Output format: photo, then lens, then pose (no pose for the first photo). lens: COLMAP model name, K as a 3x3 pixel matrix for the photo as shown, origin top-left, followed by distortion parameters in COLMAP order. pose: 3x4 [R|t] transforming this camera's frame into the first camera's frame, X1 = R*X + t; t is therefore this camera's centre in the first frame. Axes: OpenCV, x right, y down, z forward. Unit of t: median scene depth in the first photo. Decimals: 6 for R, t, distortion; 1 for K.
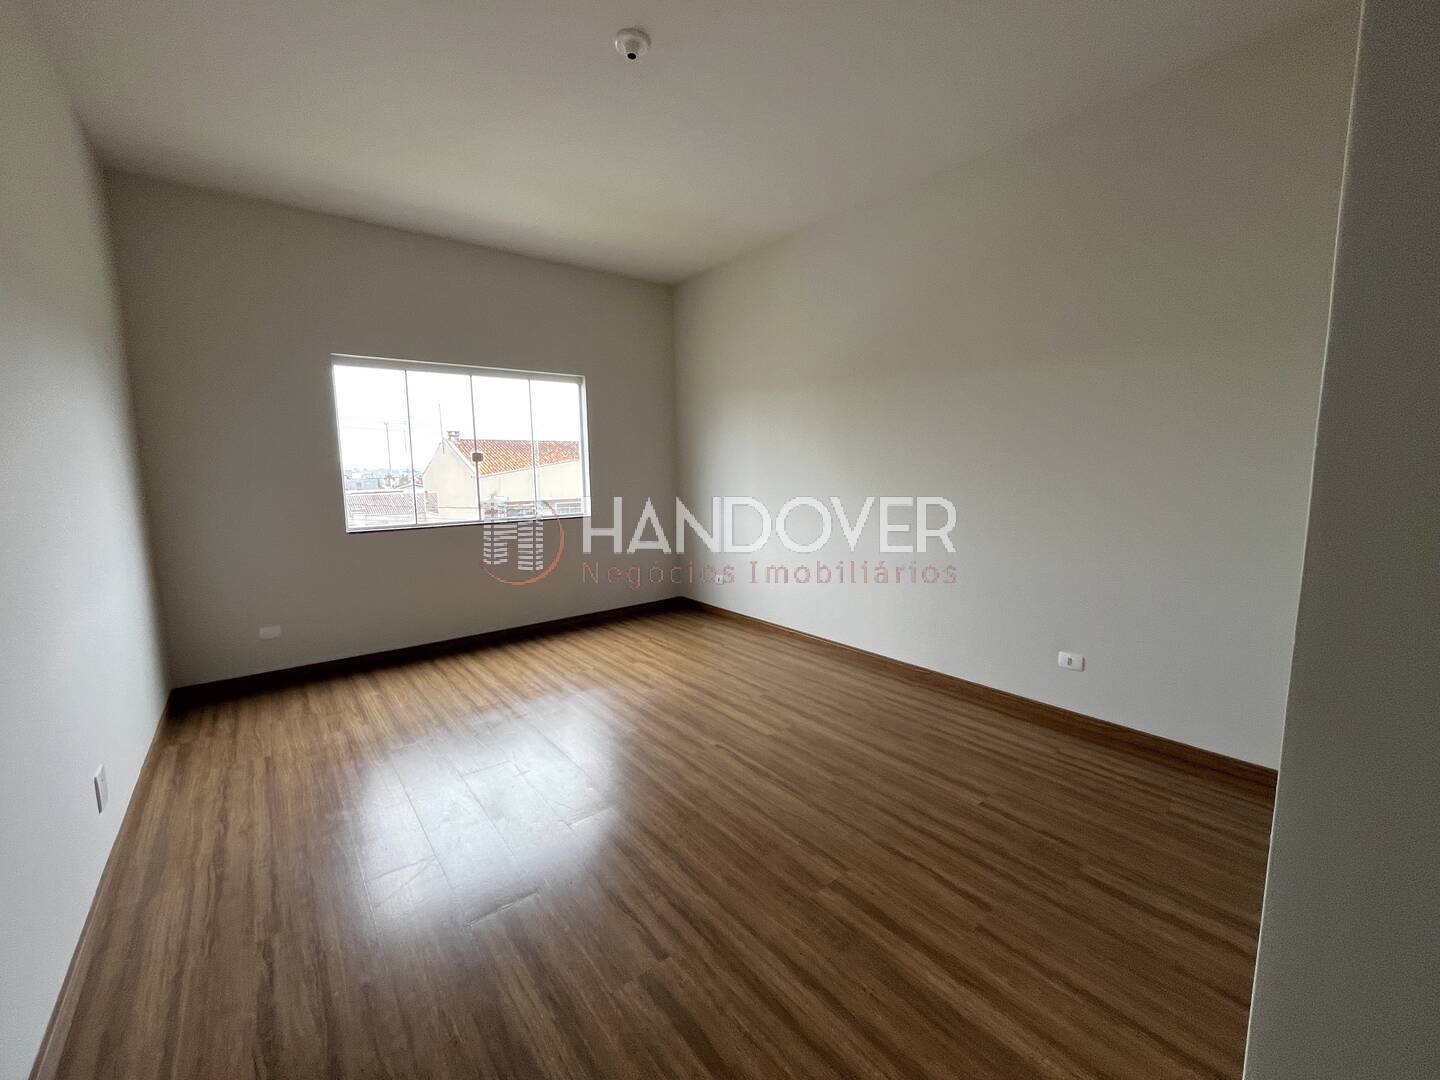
lens RADIAL K [[584.3, 0, 727.9], [0, 584.3, 537.9], [0, 0, 1]] dist [-0.003368, -0.000471]
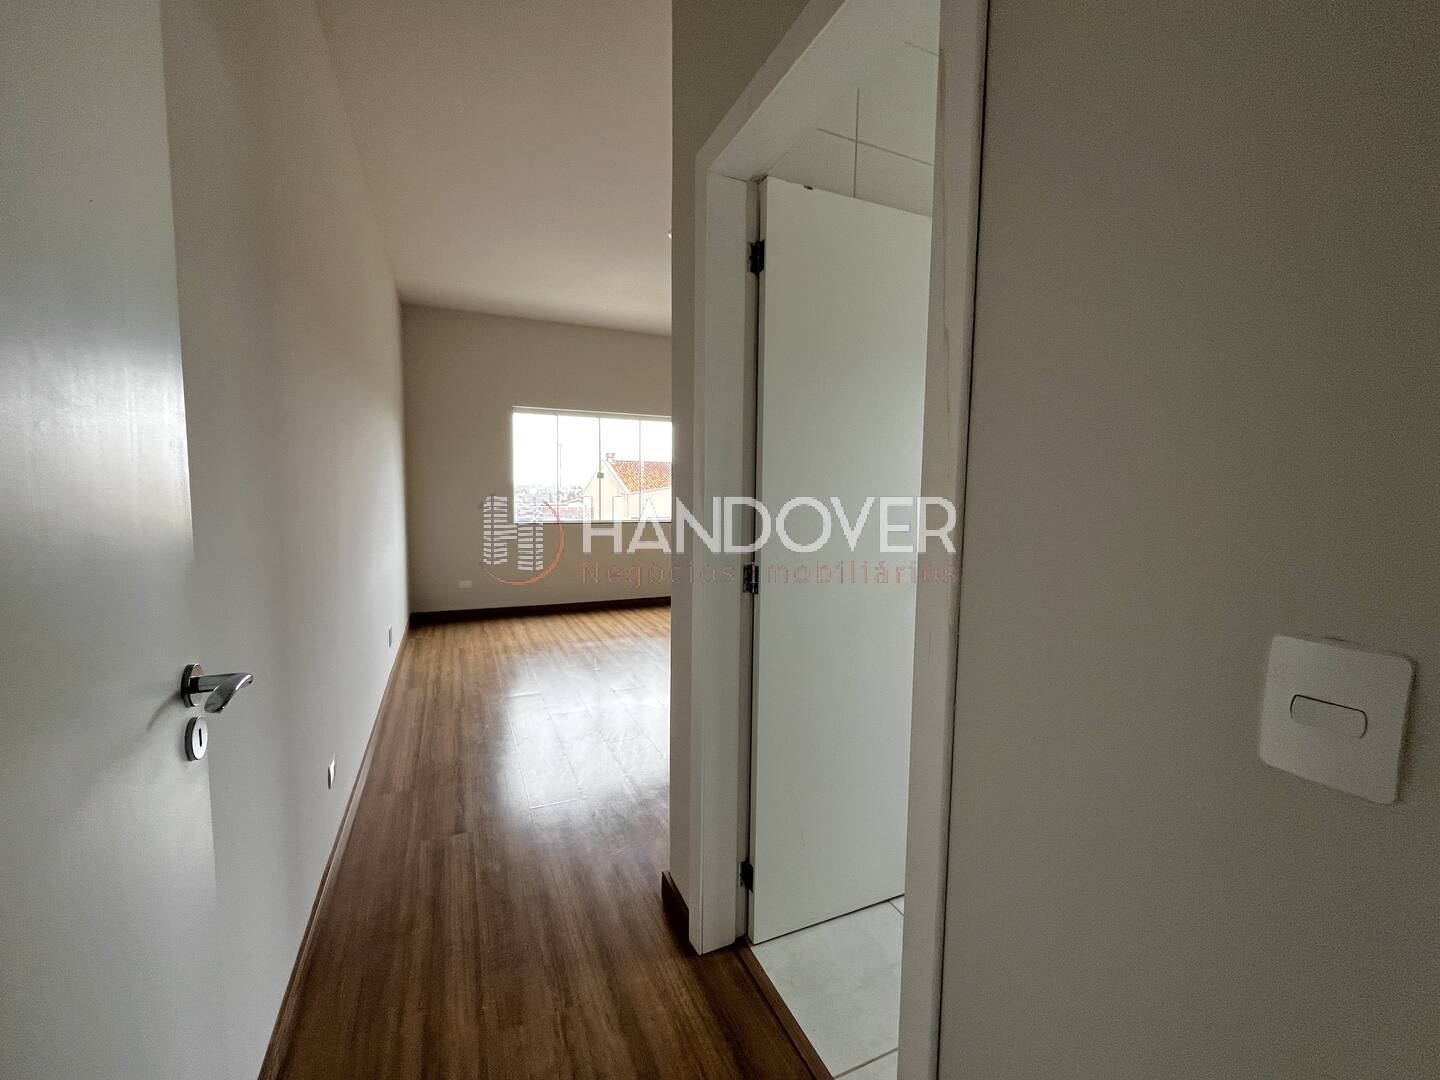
lens RADIAL K [[584.3, 0, 713.1], [0, 584.3, 540.7], [0, 0, 1]] dist [-0.003368, -0.000471]
pose [[0.964445, 0.049448, -0.259618, 0.292649], [-0.058258, 0.997954, -0.026345, 0.061576], [0.257784, 0.040533, 0.965352, -0.395935]]
